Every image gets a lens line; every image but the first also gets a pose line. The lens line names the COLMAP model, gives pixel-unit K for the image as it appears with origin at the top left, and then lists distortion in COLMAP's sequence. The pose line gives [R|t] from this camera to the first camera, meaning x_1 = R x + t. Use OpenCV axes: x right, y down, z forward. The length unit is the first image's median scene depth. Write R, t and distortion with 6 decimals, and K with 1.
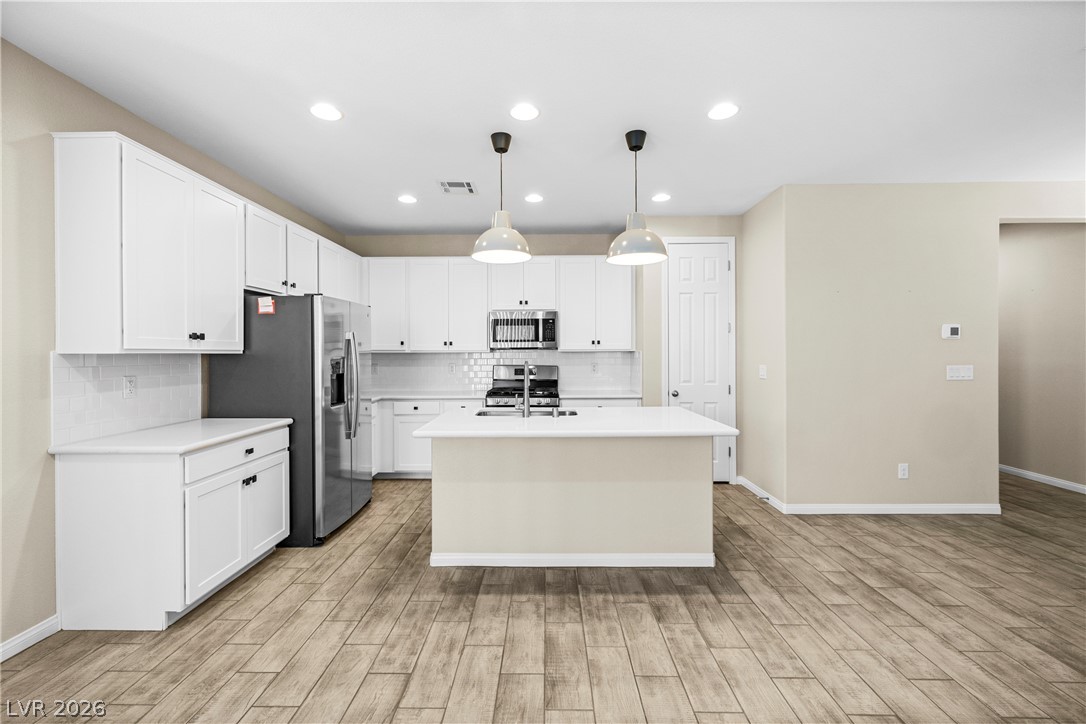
lens RADIAL K [[457.6, 0, 542.4], [0, 457.6, 354.9], [0, 0, 1]] dist [0.001426, 0.000400]
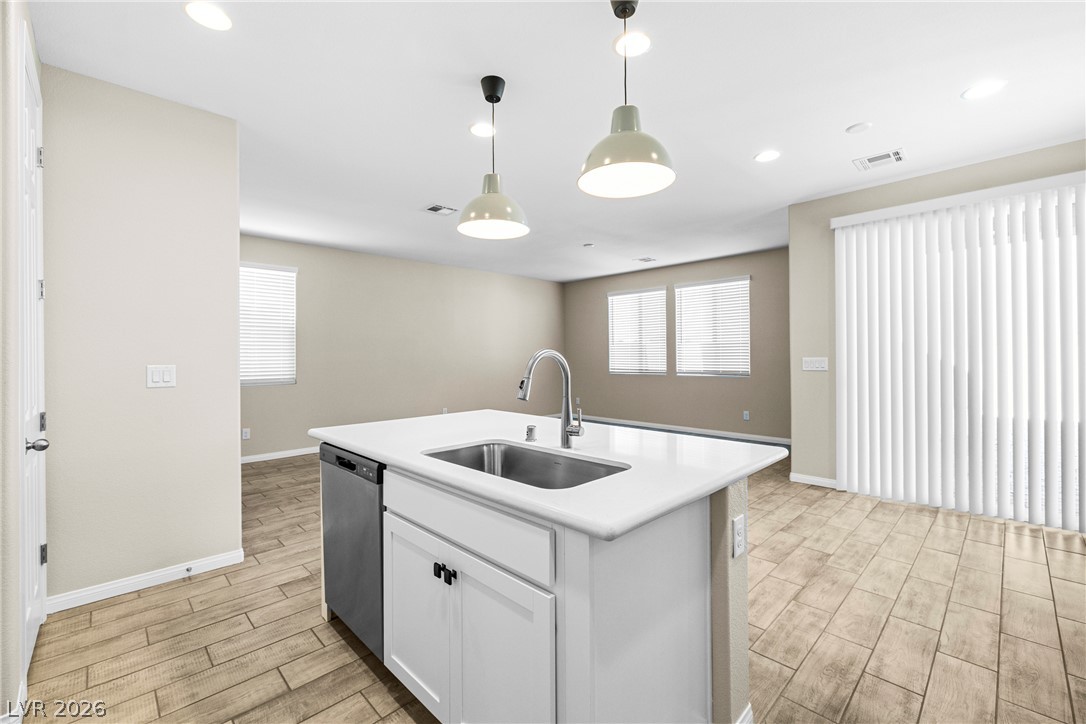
lens RADIAL K [[457.6, 0, 541.8], [0, 457.6, 357.0], [0, 0, 1]] dist [0.001426, 0.000400]
pose [[-0.709109, 0.006727, 0.705067, -0.576989], [0.011892, 0.999926, 0.002419, 0.030728], [-0.704999, 0.010100, -0.709137, 1.985078]]
